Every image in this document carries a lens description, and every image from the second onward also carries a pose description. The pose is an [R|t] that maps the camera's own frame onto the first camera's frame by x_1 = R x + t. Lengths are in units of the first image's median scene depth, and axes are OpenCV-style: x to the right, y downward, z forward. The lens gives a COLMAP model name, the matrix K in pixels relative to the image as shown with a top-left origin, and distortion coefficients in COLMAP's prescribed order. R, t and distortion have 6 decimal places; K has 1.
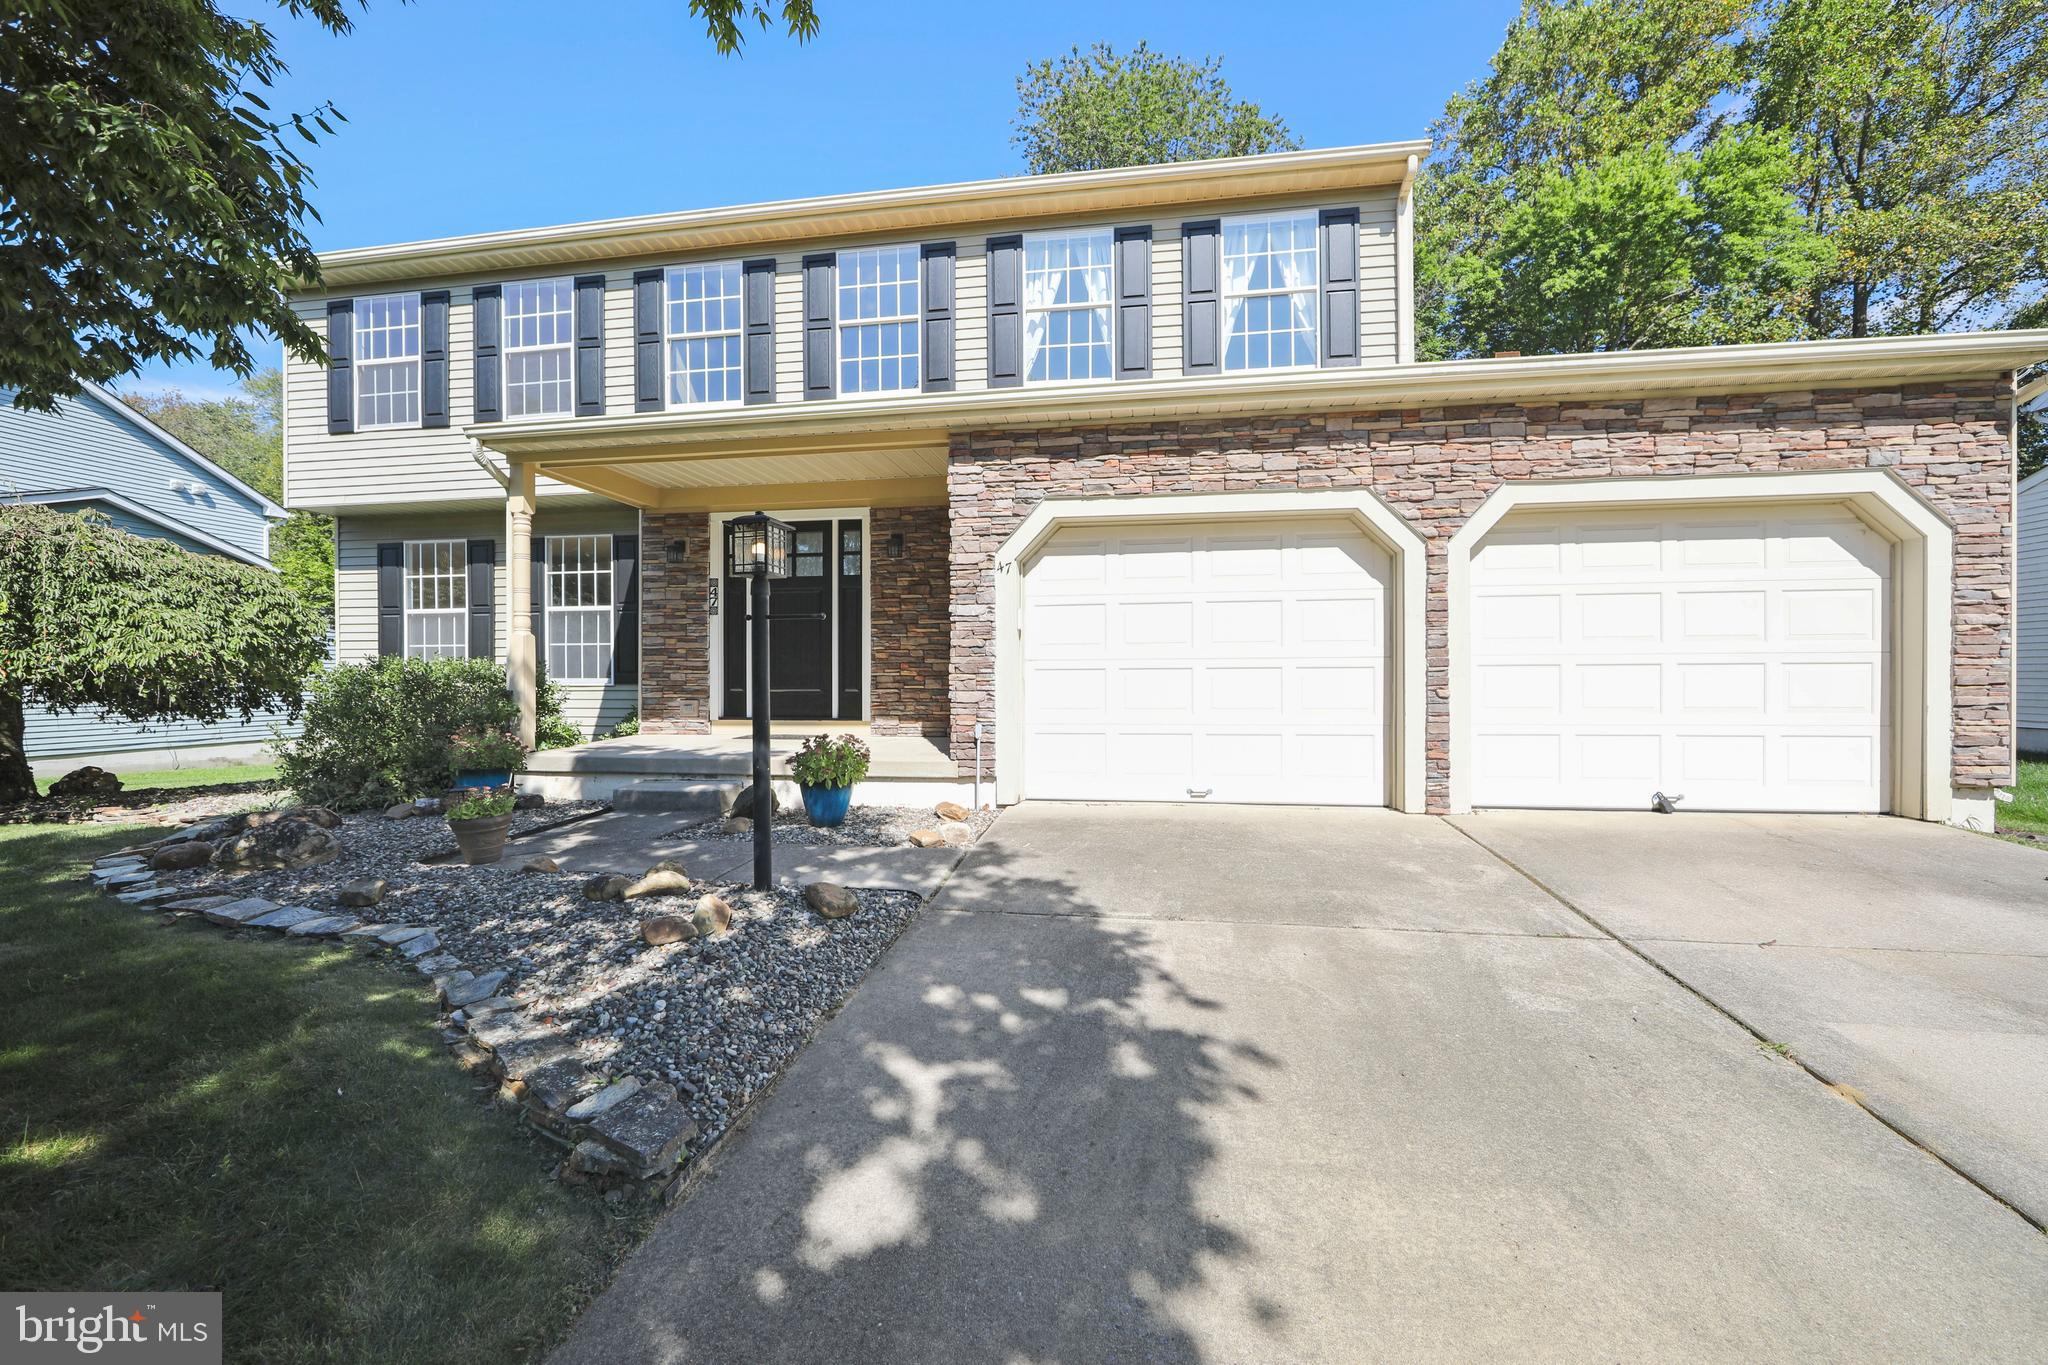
lens RADIAL K [[813.4, 0, 1034.4], [0, 813.4, 677.1], [0, 0, 1]] dist [-0.011648, 0.002382]
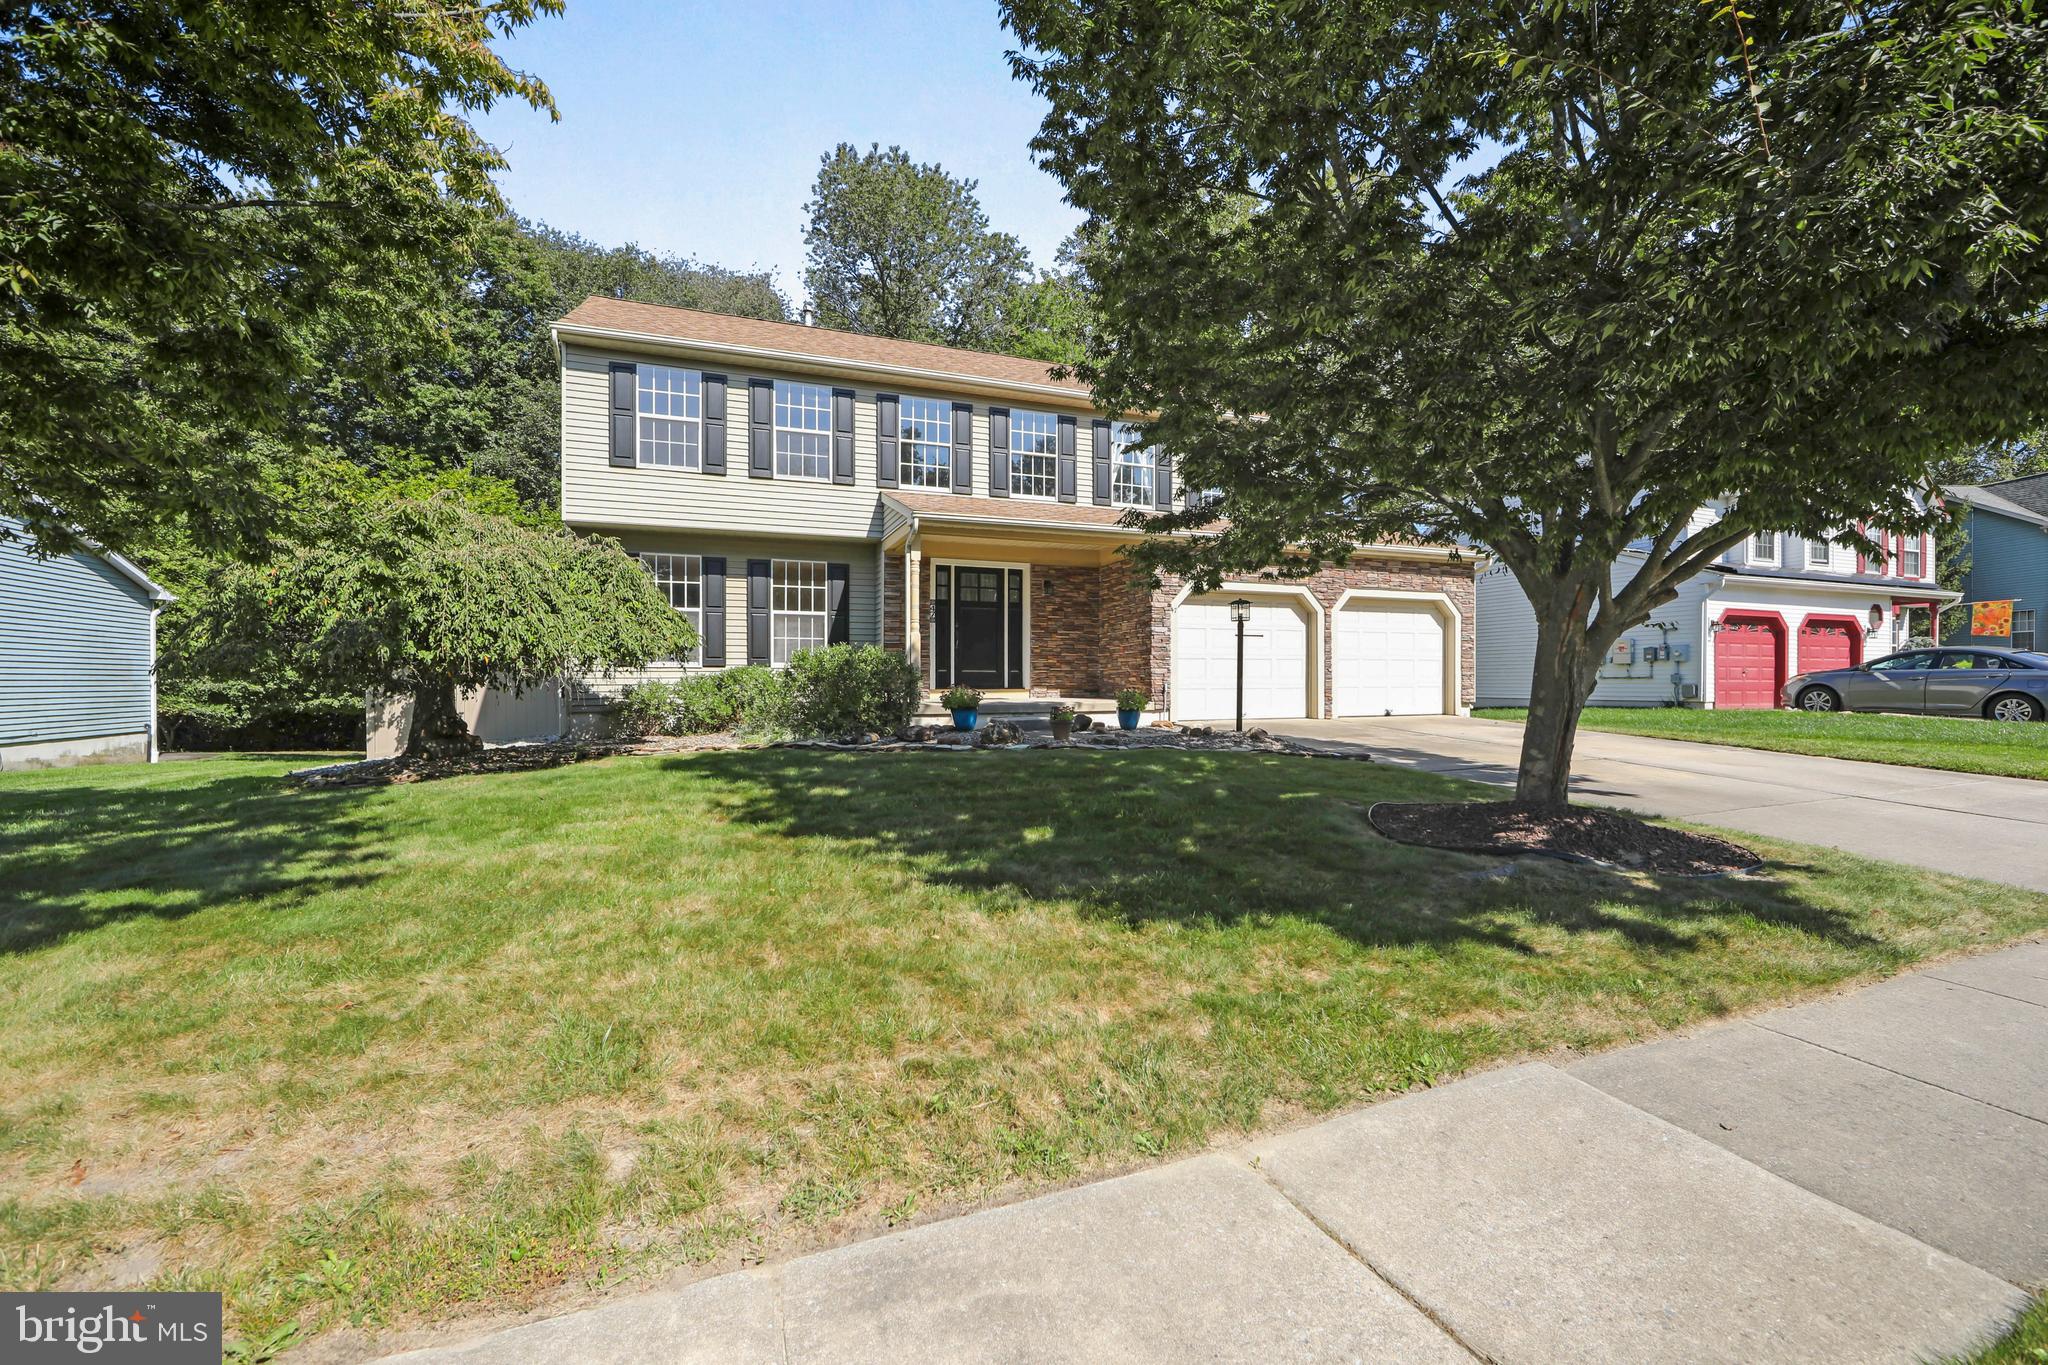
lens RADIAL K [[813.4, 0, 1006.4], [0, 813.4, 686.4], [0, 0, 1]] dist [-0.011648, 0.002382]
pose [[0.870057, 0.002081, 0.492947, -1.307733], [-0.001060, 0.999997, -0.002351, 0.063613], [-0.492950, 0.001523, 0.870056, -0.559125]]
